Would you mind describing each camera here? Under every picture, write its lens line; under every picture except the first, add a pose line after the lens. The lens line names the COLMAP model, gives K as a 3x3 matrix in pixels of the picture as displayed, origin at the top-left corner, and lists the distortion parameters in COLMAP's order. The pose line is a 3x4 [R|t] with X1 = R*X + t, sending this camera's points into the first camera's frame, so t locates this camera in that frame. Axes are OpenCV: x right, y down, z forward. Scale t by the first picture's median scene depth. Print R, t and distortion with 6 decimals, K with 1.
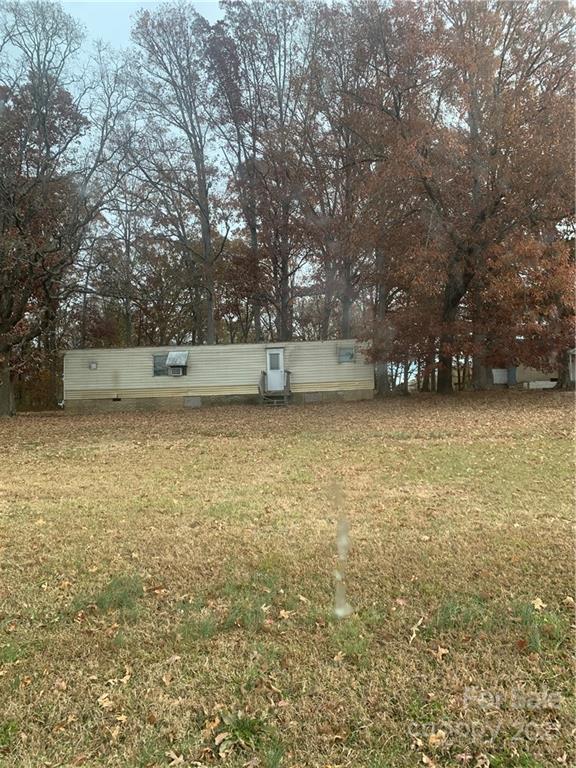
lens RADIAL K [[584.6, 0, 290.4], [0, 584.6, 371.5], [0, 0, 1]] dist [0.017152, -0.000747]
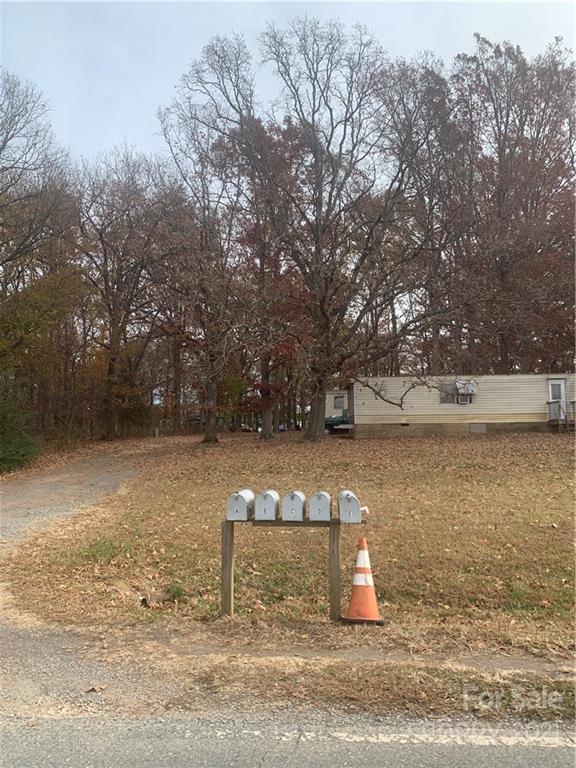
lens RADIAL K [[574.2, 0, 280.8], [0, 574.2, 384.1], [0, 0, 1]] dist [0.009162, -0.009630]
pose [[0.999781, 0.020862, -0.001718, -0.524345], [-0.020905, 0.999309, -0.030747, 0.011249], [0.001075, 0.030776, 0.999526, -0.041502]]
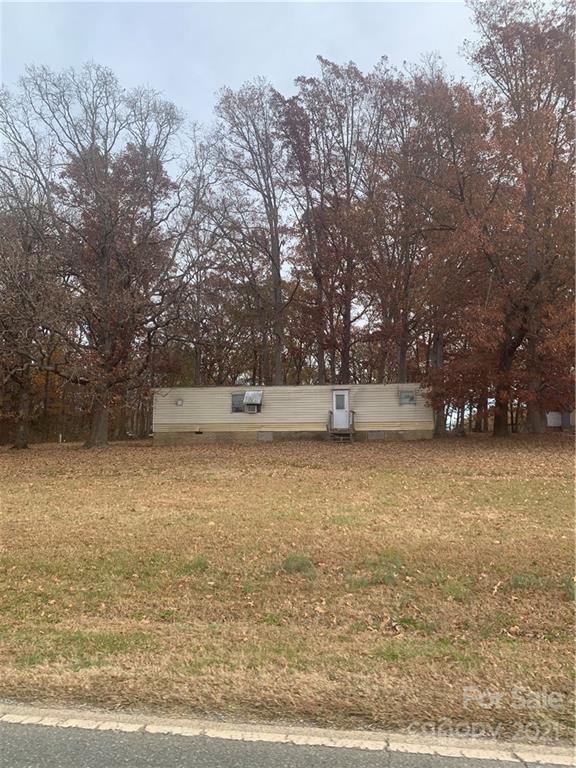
lens RADIAL K [[574.2, 0, 280.8], [0, 574.2, 384.1], [0, 0, 1]] dist [0.009162, -0.009630]
pose [[0.994624, 0.019128, -0.101766, -0.029327], [-0.023193, 0.998974, -0.038905, -0.006126], [0.100917, 0.041056, 0.994047, -0.085345]]
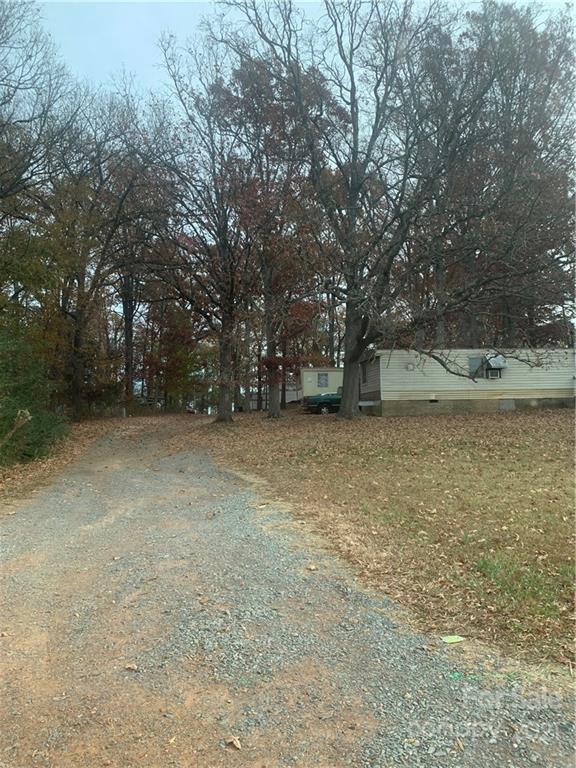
lens RADIAL K [[574.2, 0, 280.8], [0, 574.2, 384.1], [0, 0, 1]] dist [0.009162, -0.009630]
pose [[0.988973, 0.021457, 0.146537, -0.699951], [-0.021037, 0.999769, -0.004413, 0.029154], [-0.146597, 0.001282, 0.989195, 0.076860]]
